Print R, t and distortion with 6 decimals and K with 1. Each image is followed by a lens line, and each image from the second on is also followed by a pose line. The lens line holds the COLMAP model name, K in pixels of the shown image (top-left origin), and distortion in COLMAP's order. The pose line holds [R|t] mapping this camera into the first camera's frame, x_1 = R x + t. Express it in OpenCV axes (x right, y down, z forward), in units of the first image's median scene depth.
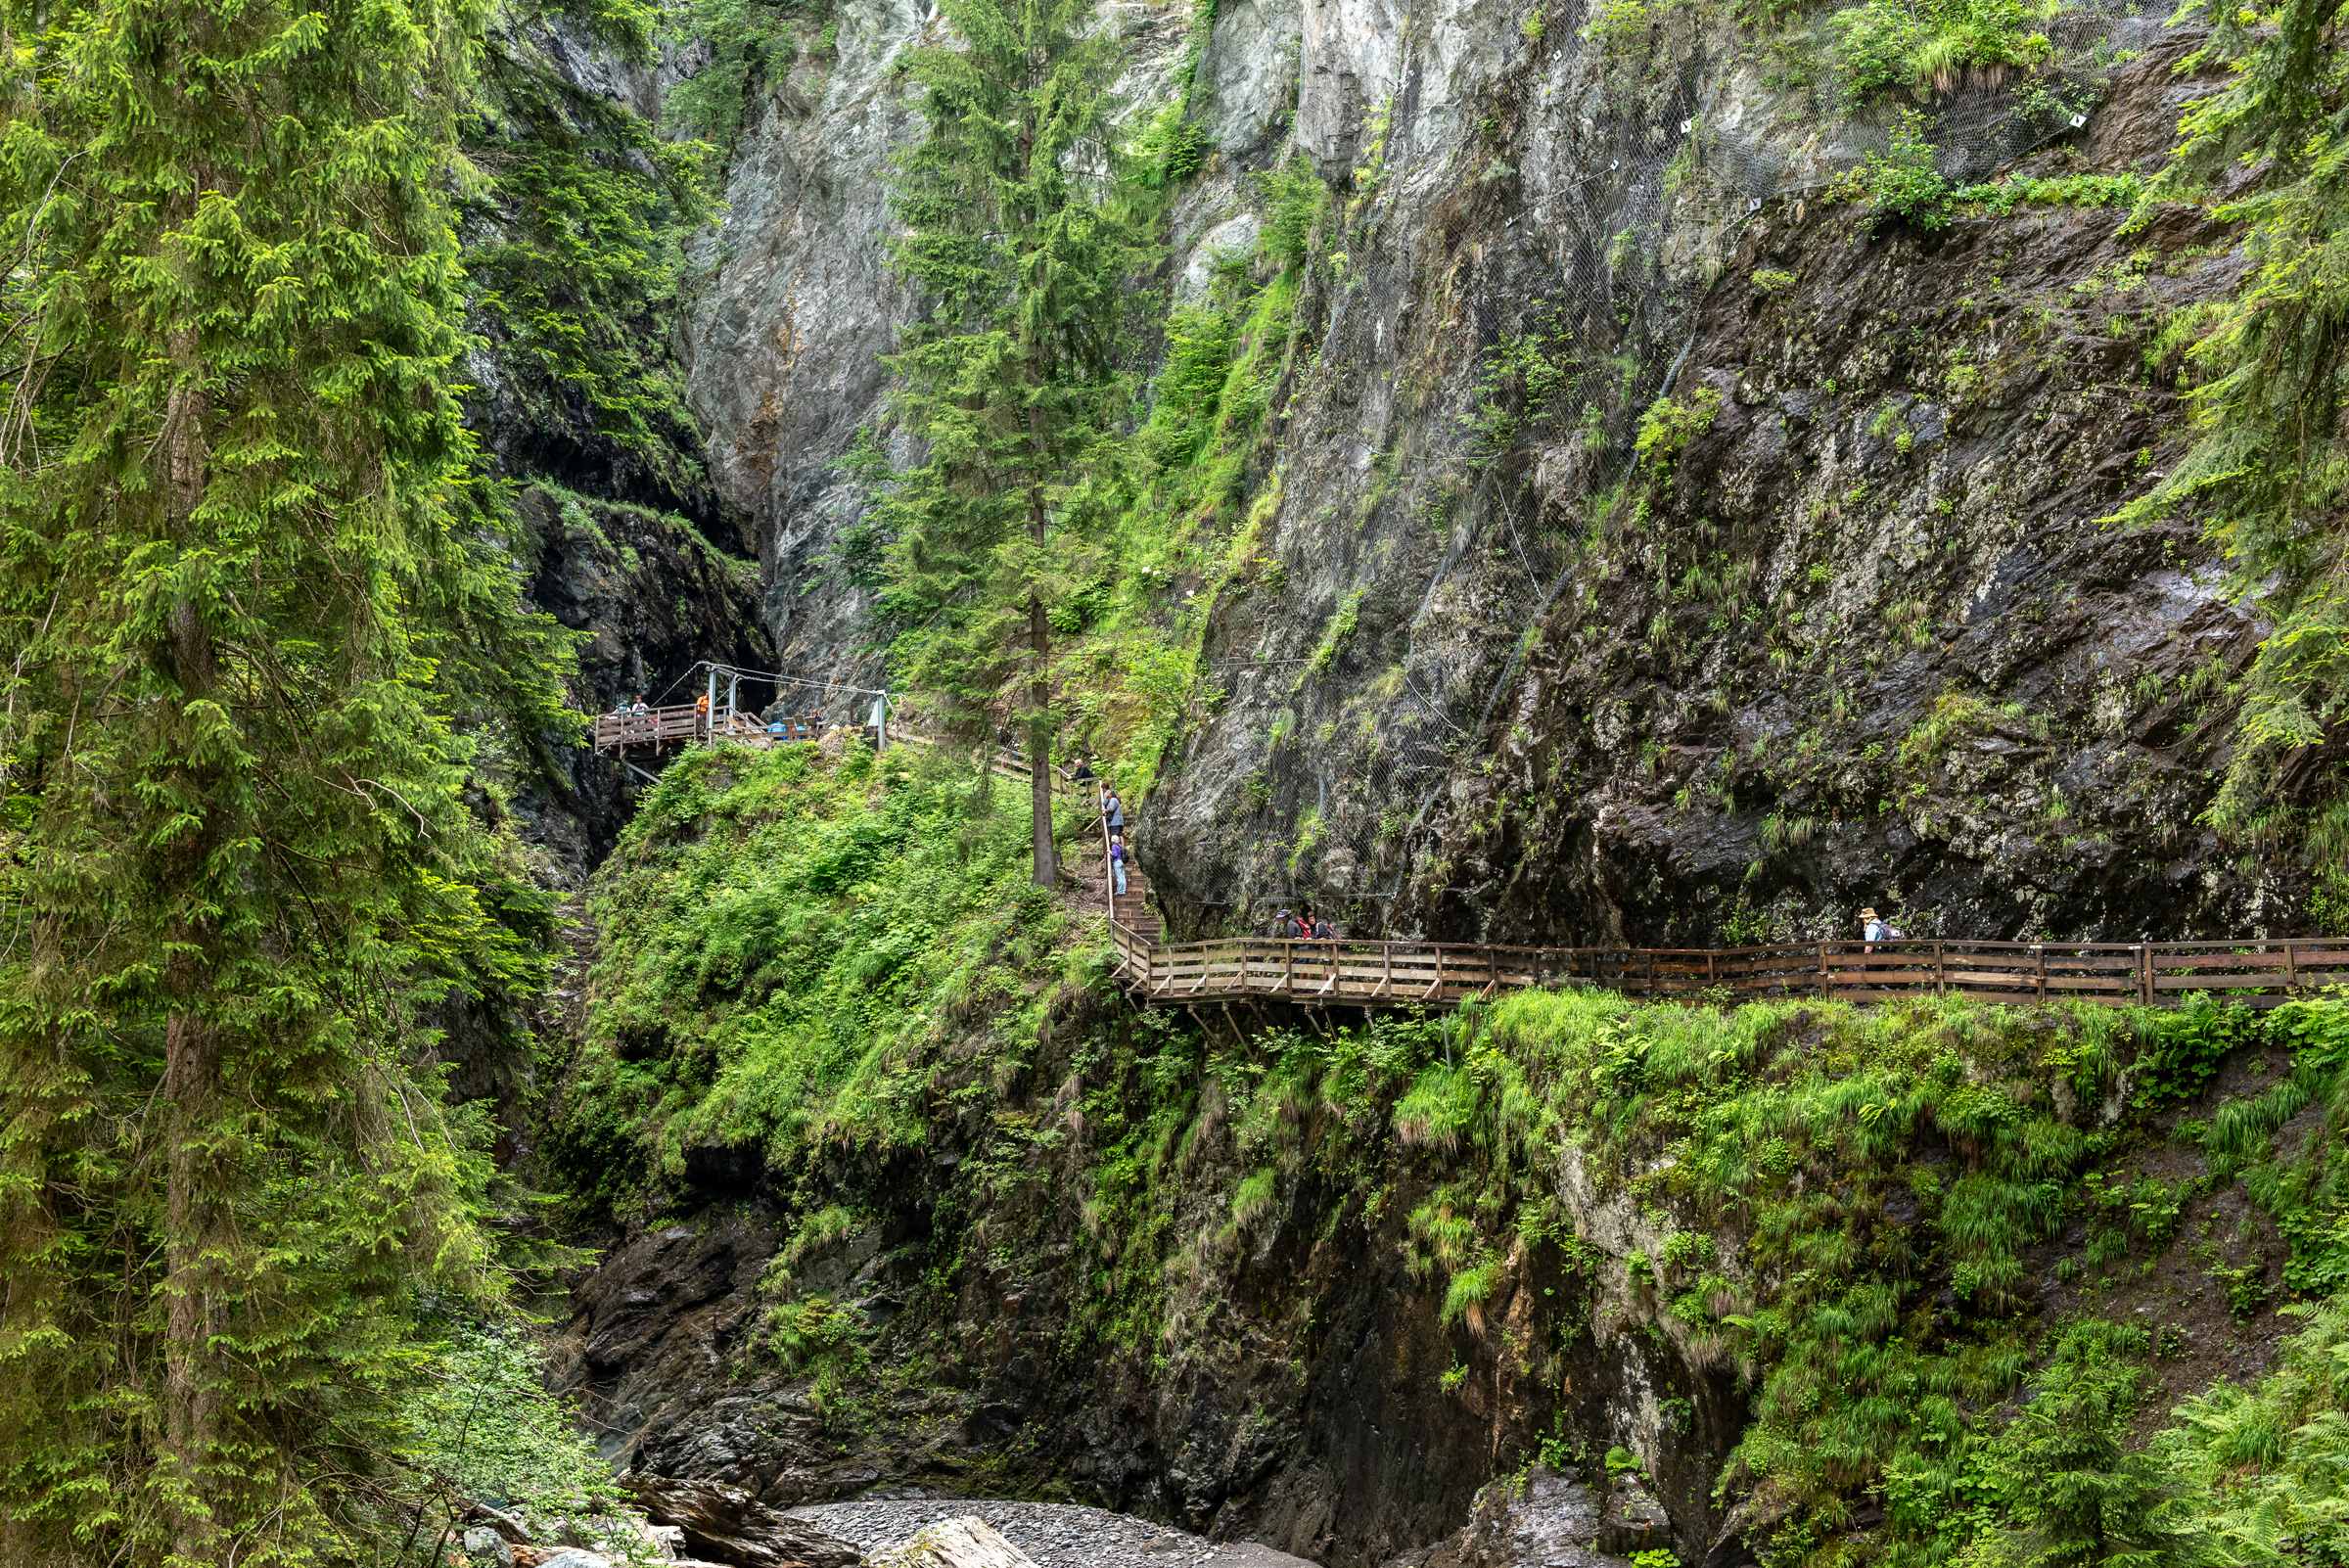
lens RADIAL K [[2709.2, 0, 1188.7], [0, 2709.2, 791.5], [0, 0, 1]] dist [0.000276, 0.000000]
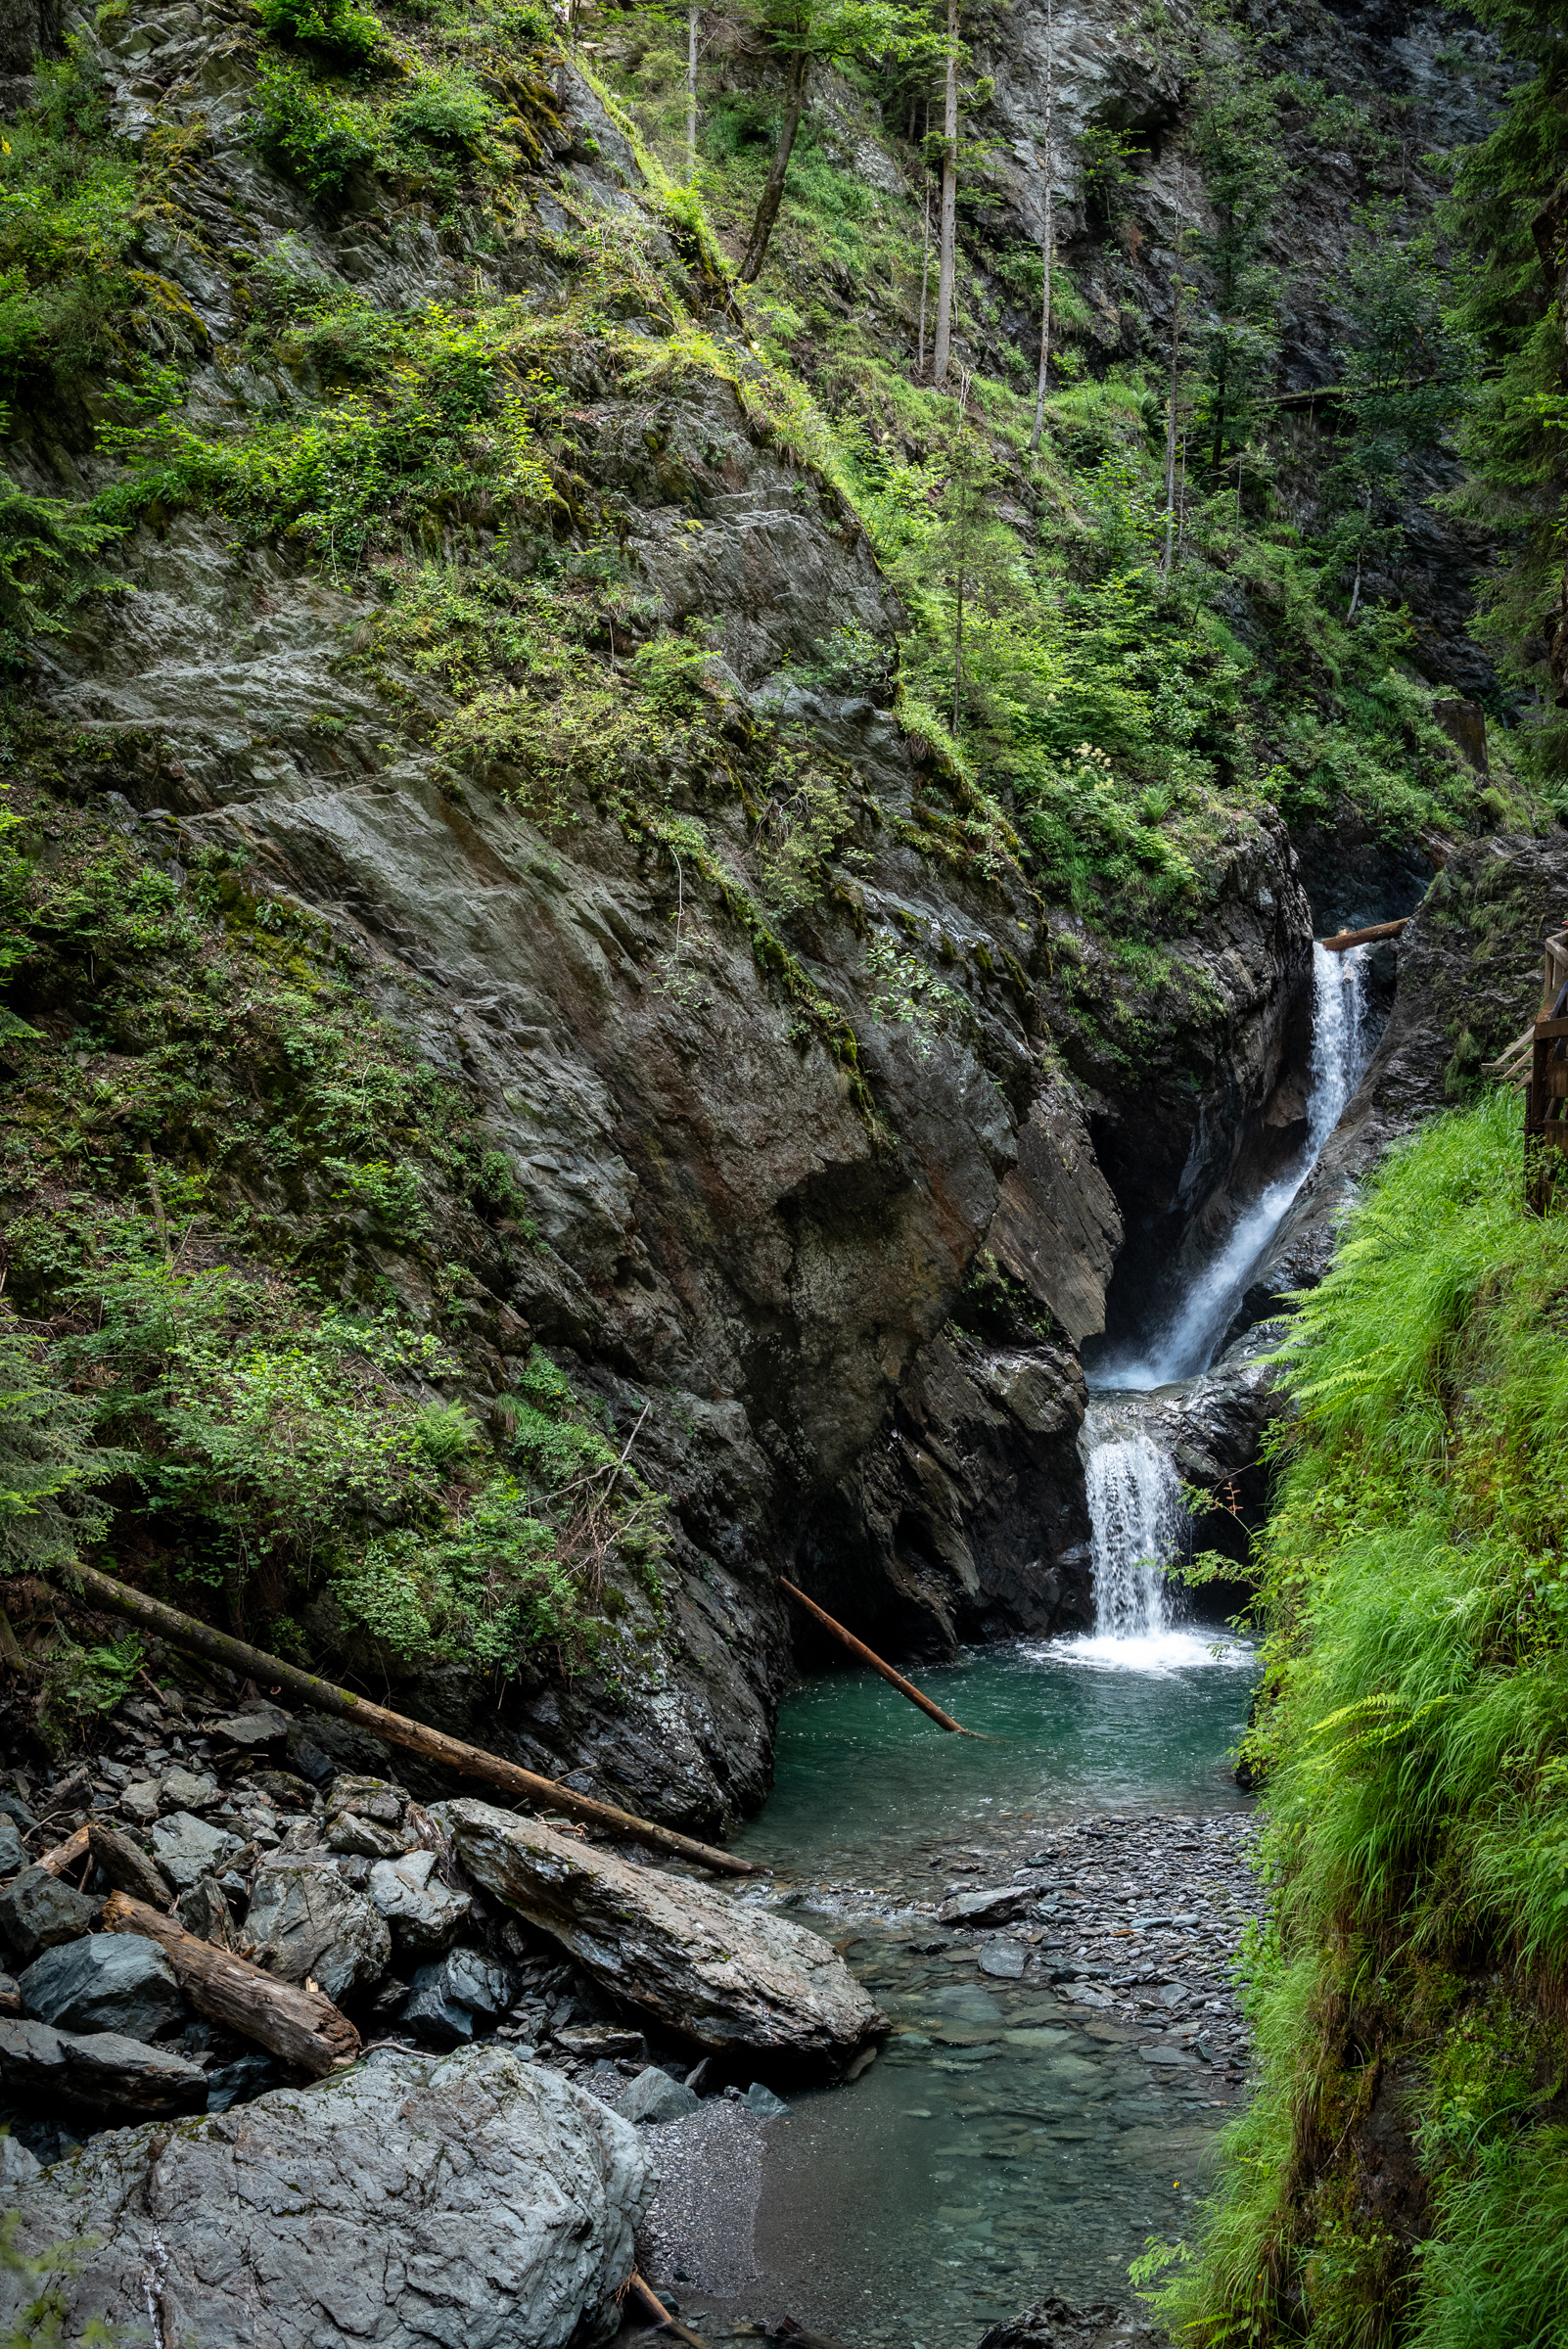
lens RADIAL K [[2709.2, 0, 794.5], [0, 2709.2, 1172.7], [0, 0, 1]] dist [0.000276, 0.000000]
pose [[0.650591, 0.042967, -0.758212, 0.358162], [0.087349, 0.987538, 0.130914, 0.027879], [0.754388, -0.151400, 0.638730, 0.719845]]
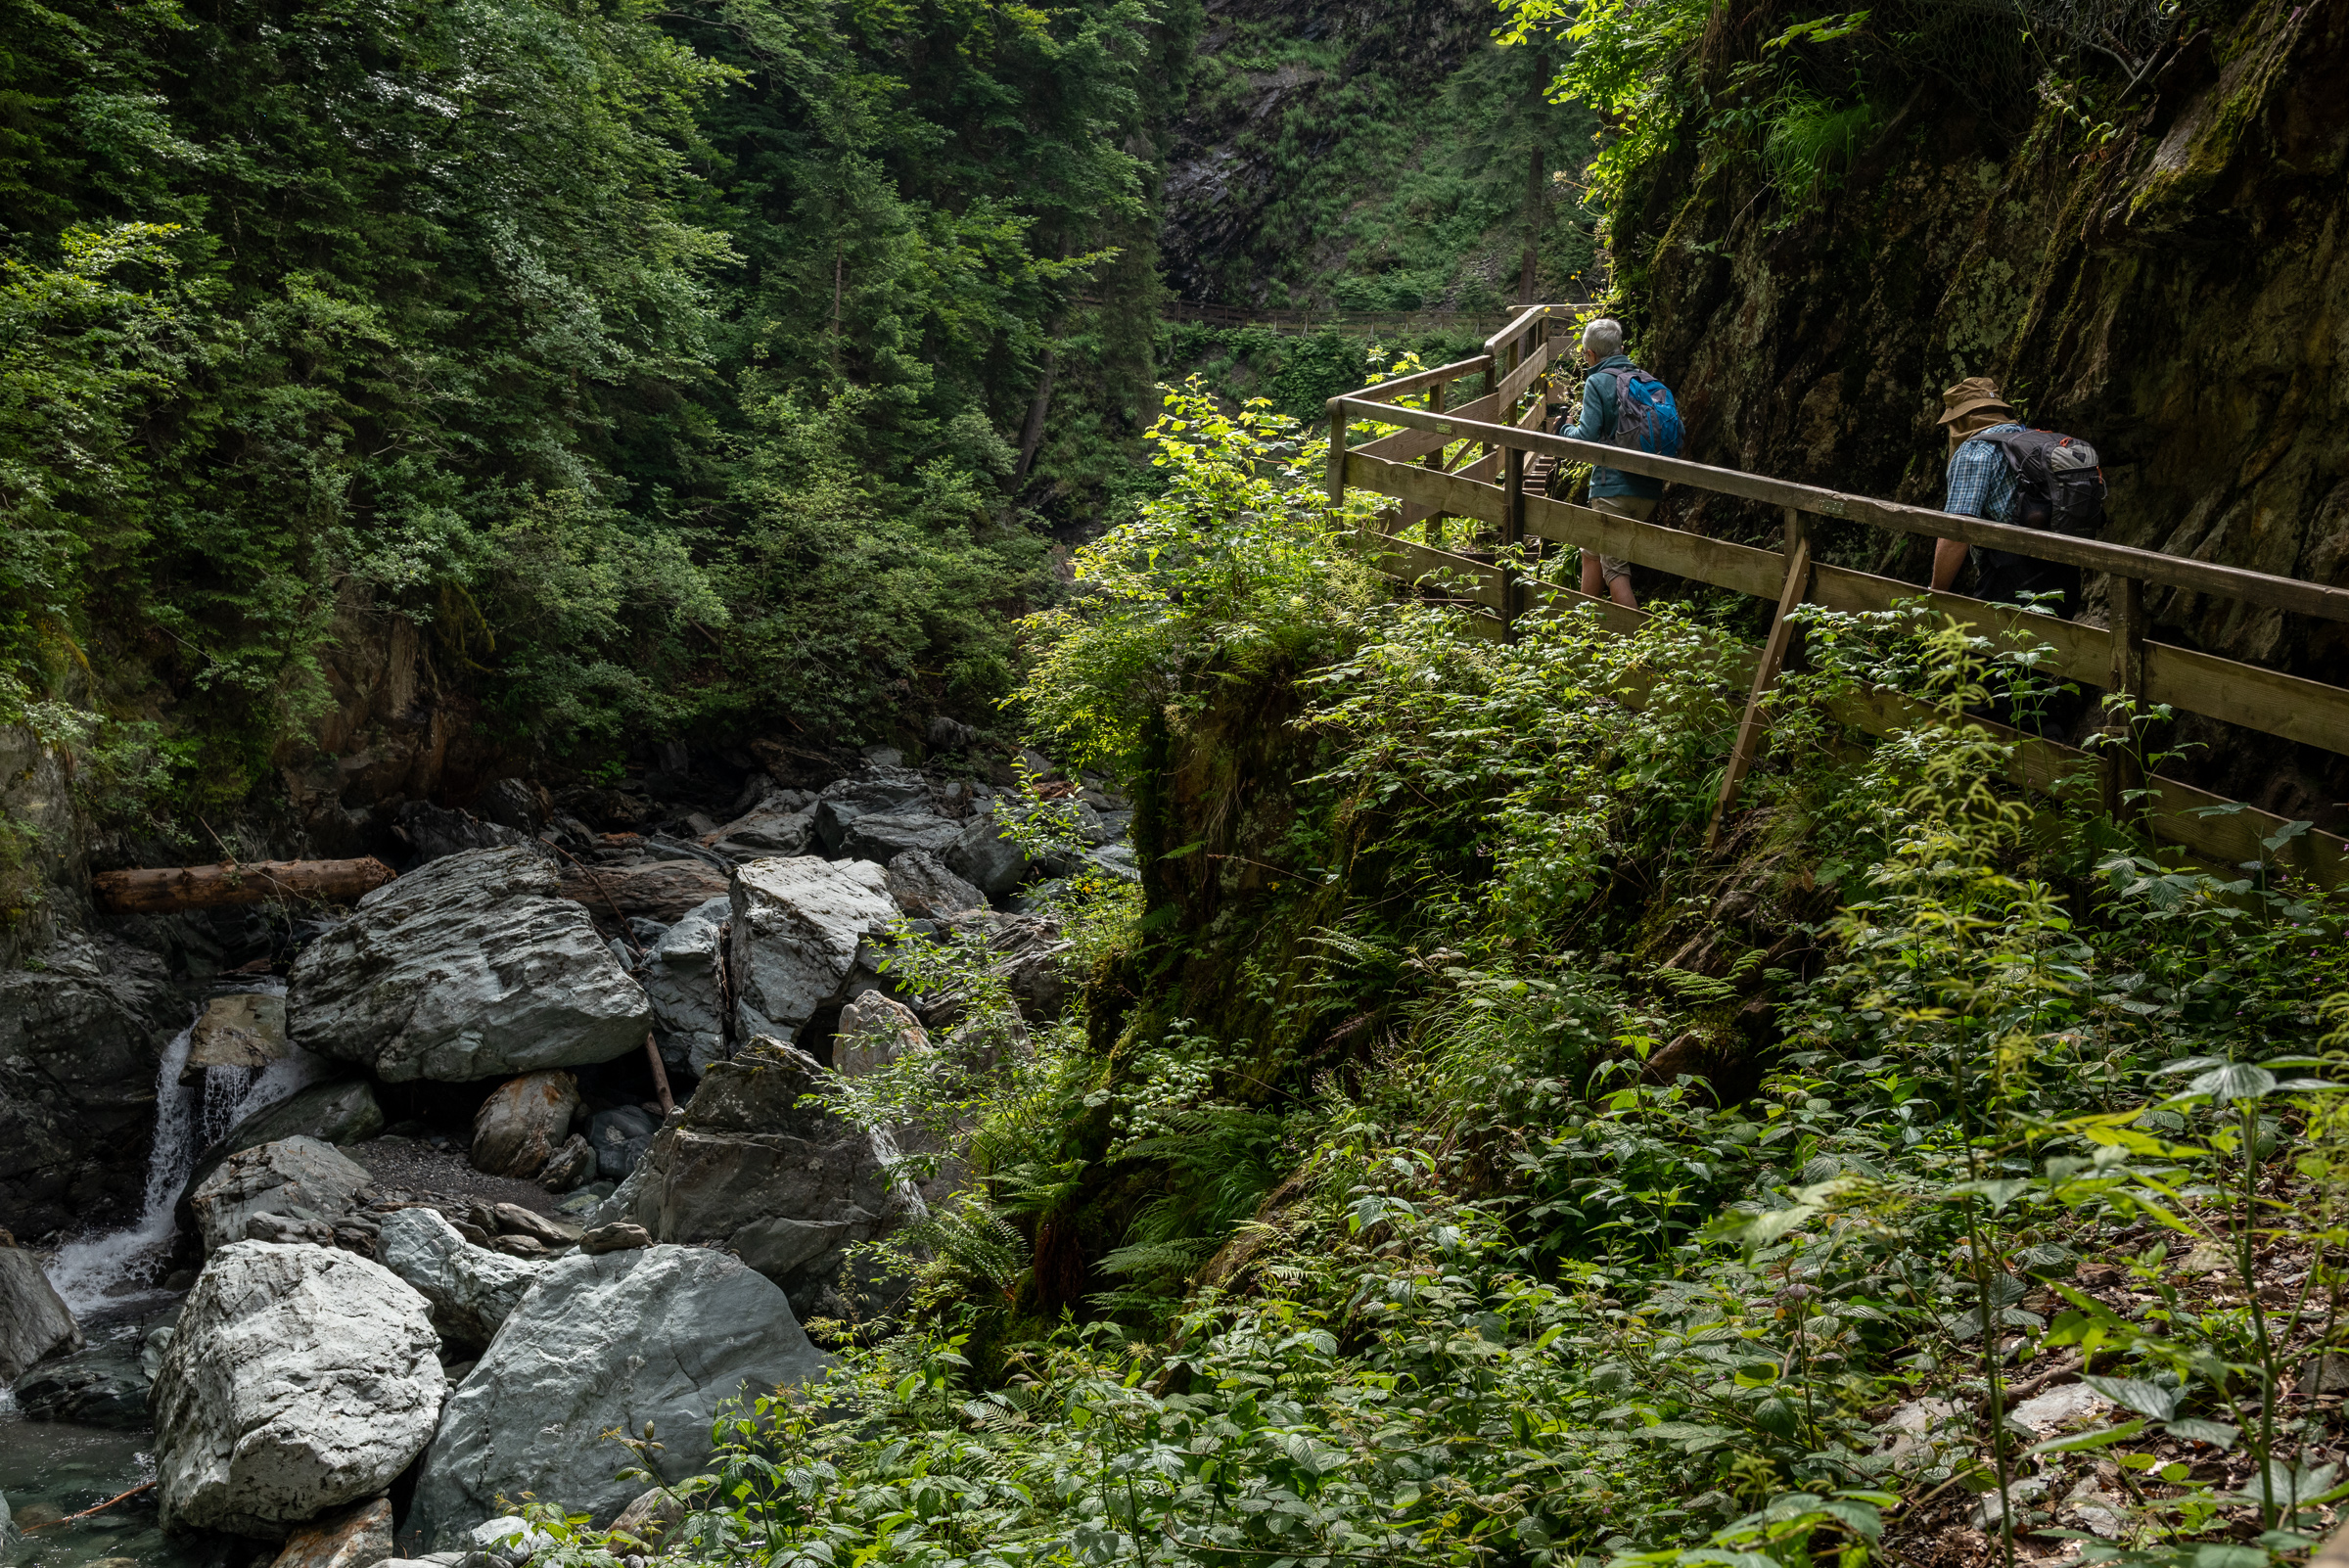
lens RADIAL K [[2709.2, 0, 1178.3], [0, 2709.2, 786.7], [0, 0, 1]] dist [0.000276, 0.000000]
pose [[0.652091, 0.022761, 0.757799, -1.463018], [-0.170556, 0.978332, 0.117380, 0.186552], [-0.738707, -0.205790, 0.641843, -0.716509]]
